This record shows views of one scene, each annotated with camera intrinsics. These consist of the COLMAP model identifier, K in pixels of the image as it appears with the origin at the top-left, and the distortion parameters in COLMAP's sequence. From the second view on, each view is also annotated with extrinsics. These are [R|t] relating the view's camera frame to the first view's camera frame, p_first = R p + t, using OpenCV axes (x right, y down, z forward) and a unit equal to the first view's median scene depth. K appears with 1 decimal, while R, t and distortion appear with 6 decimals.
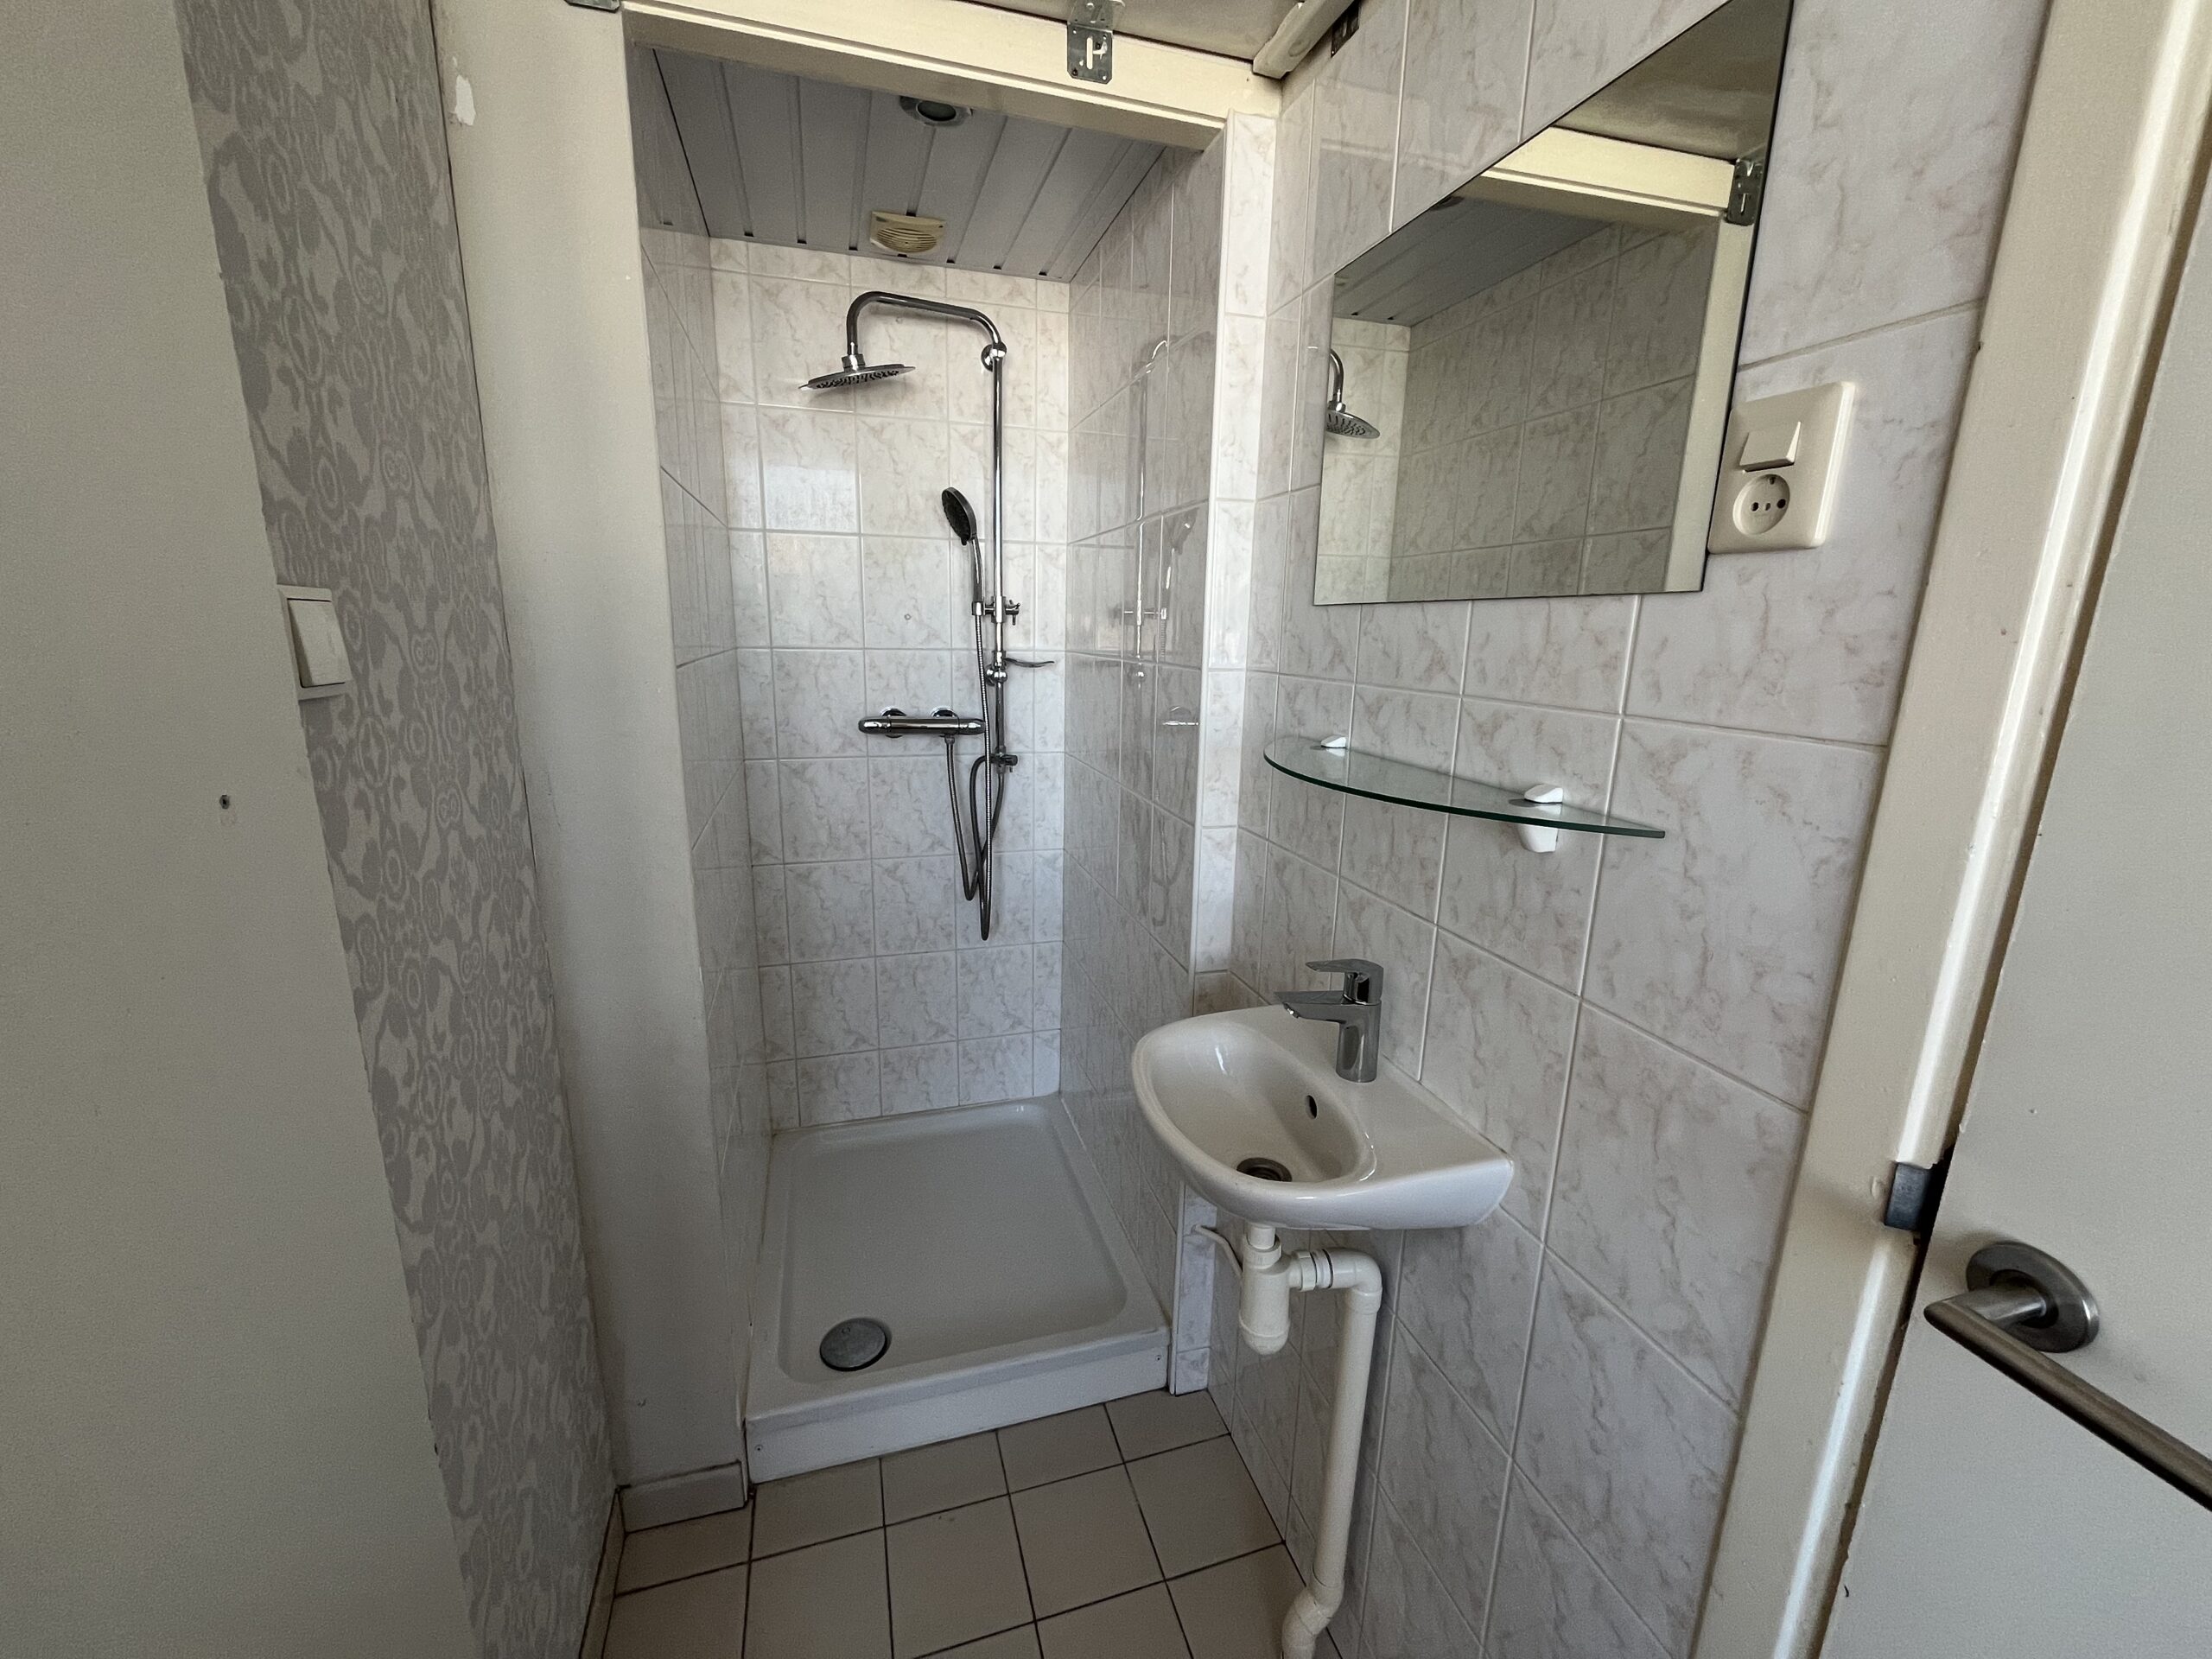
lens RADIAL K [[897.9, 0, 1104.5], [0, 897.9, 833.2], [0, 0, 1]] dist [-0.003026, -0.000743]
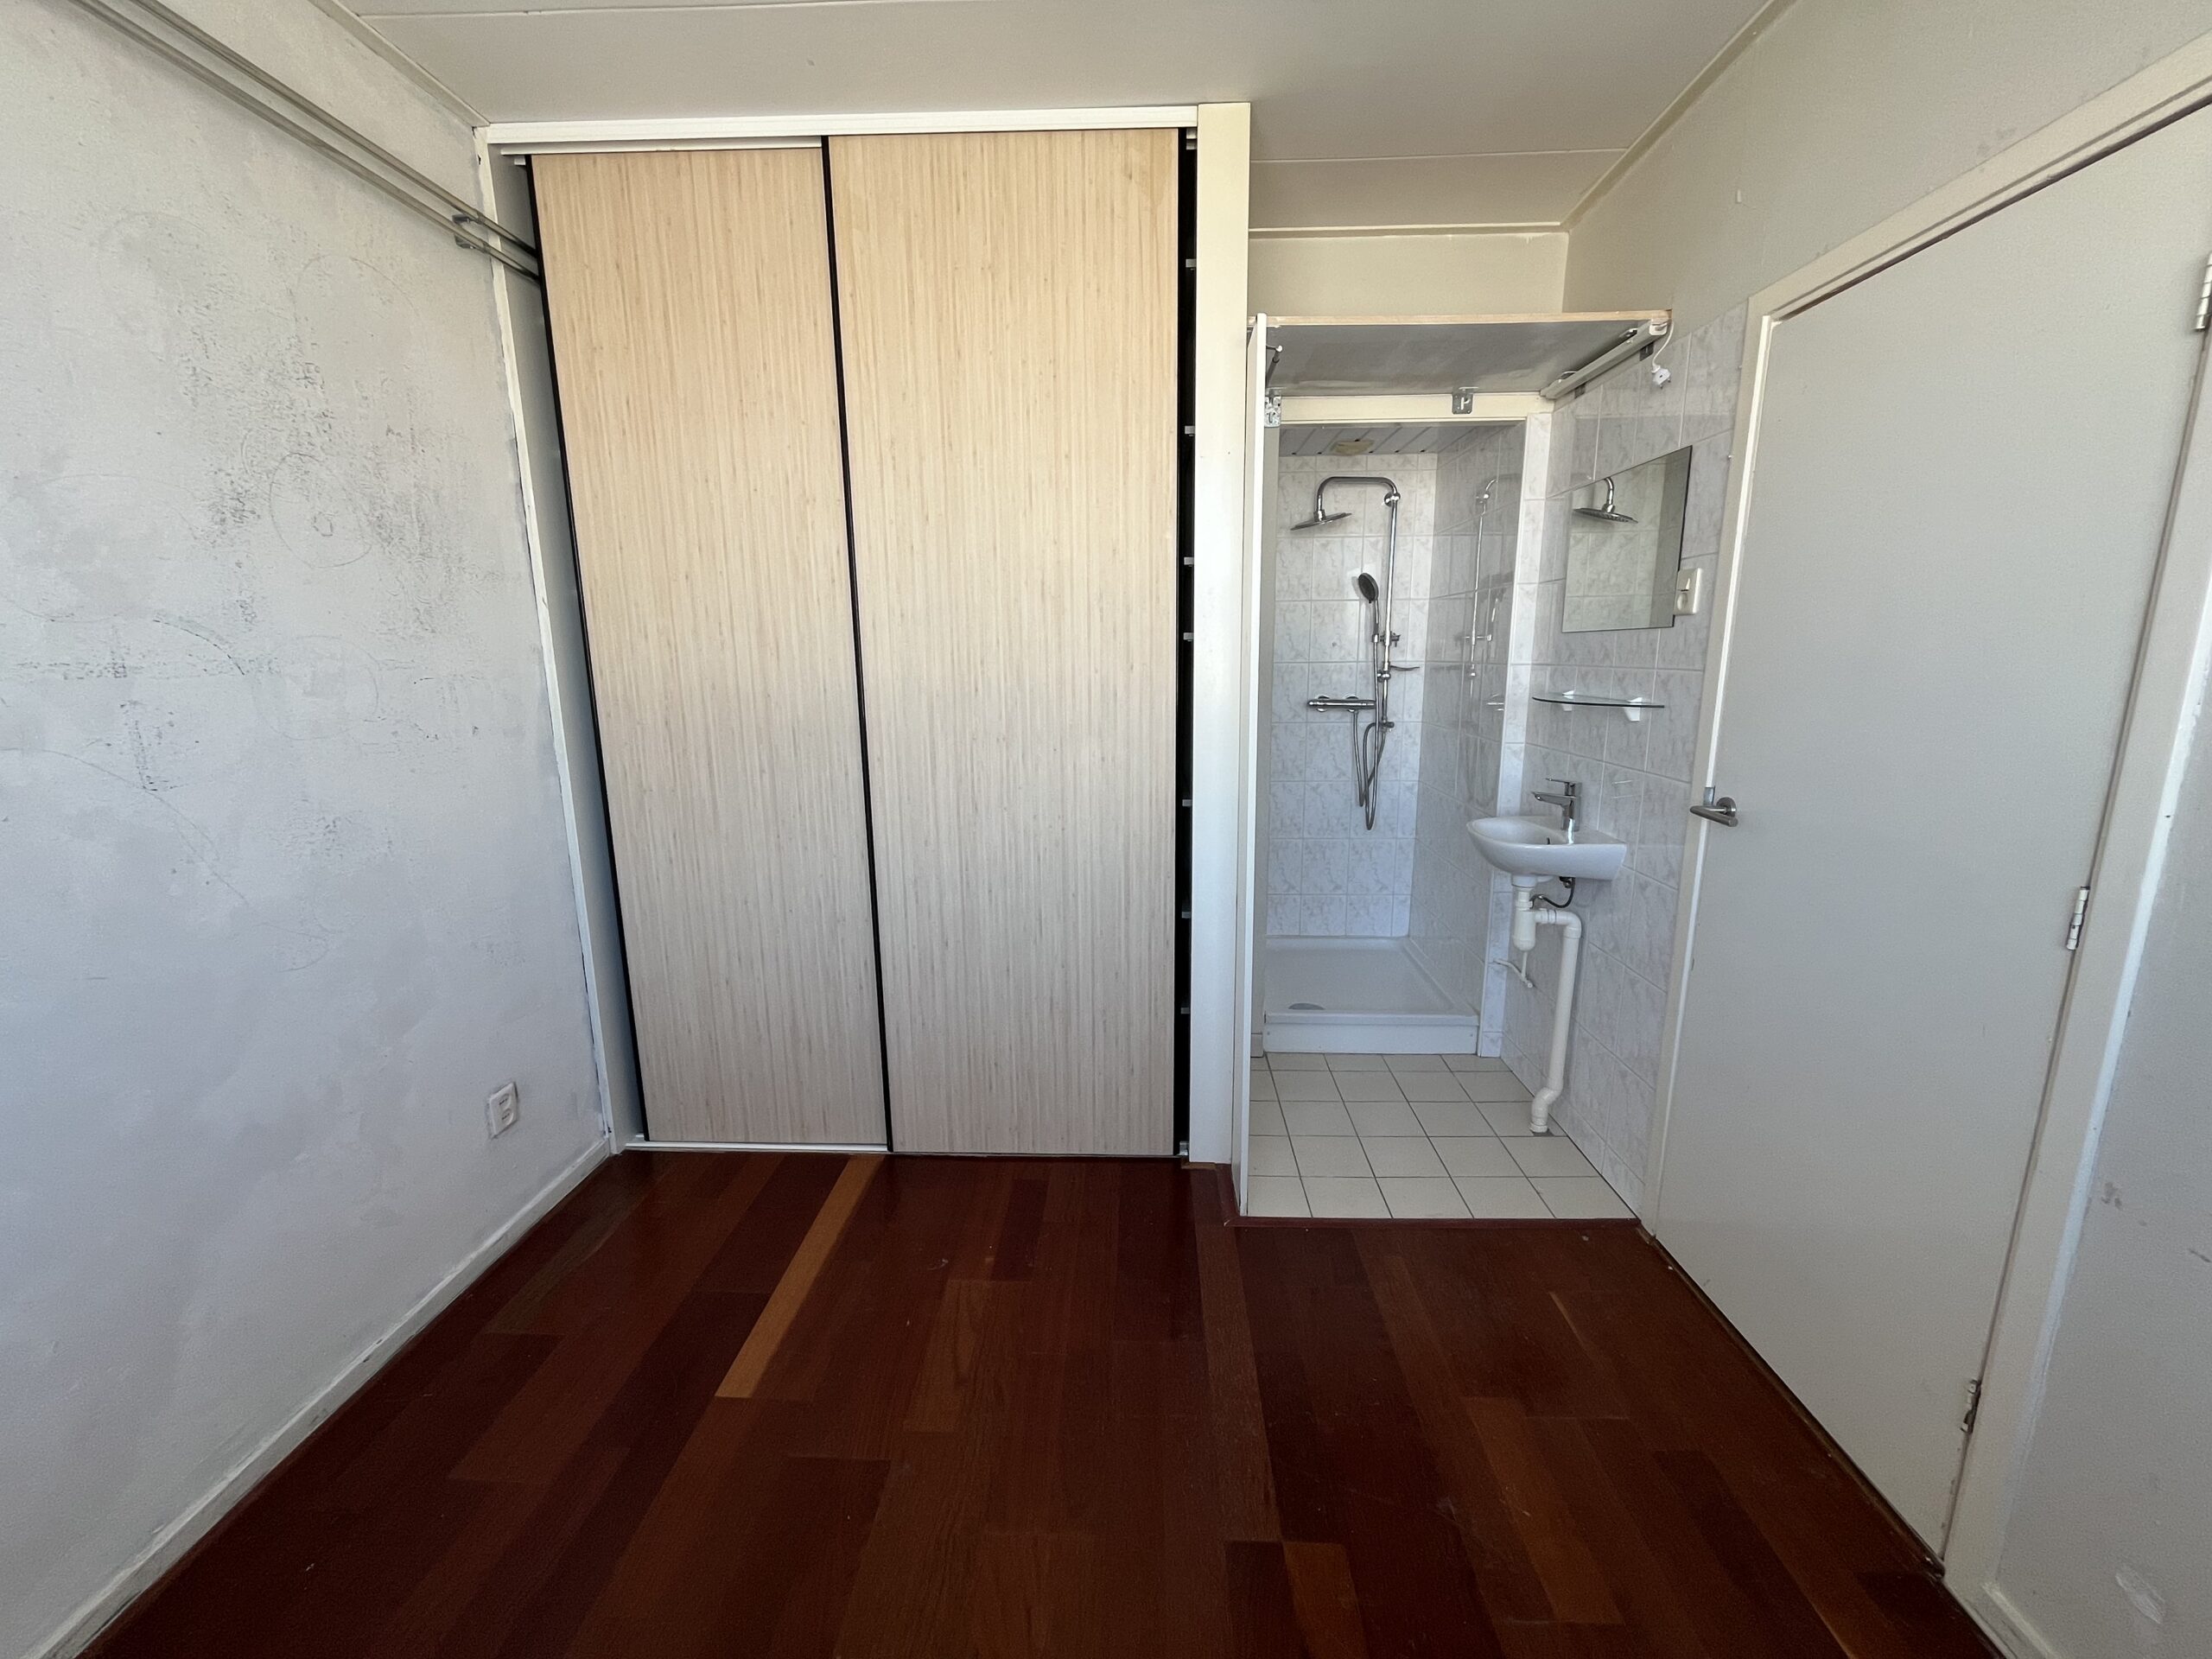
lens RADIAL K [[897.9, 0, 1100.4], [0, 897.9, 828.8], [0, 0, 1]] dist [-0.003026, -0.000743]
pose [[0.942629, 0.035369, -0.331964, -0.051378], [-0.046499, 0.998589, -0.025641, 0.196960], [0.330589, 0.039606, 0.942943, -0.838399]]
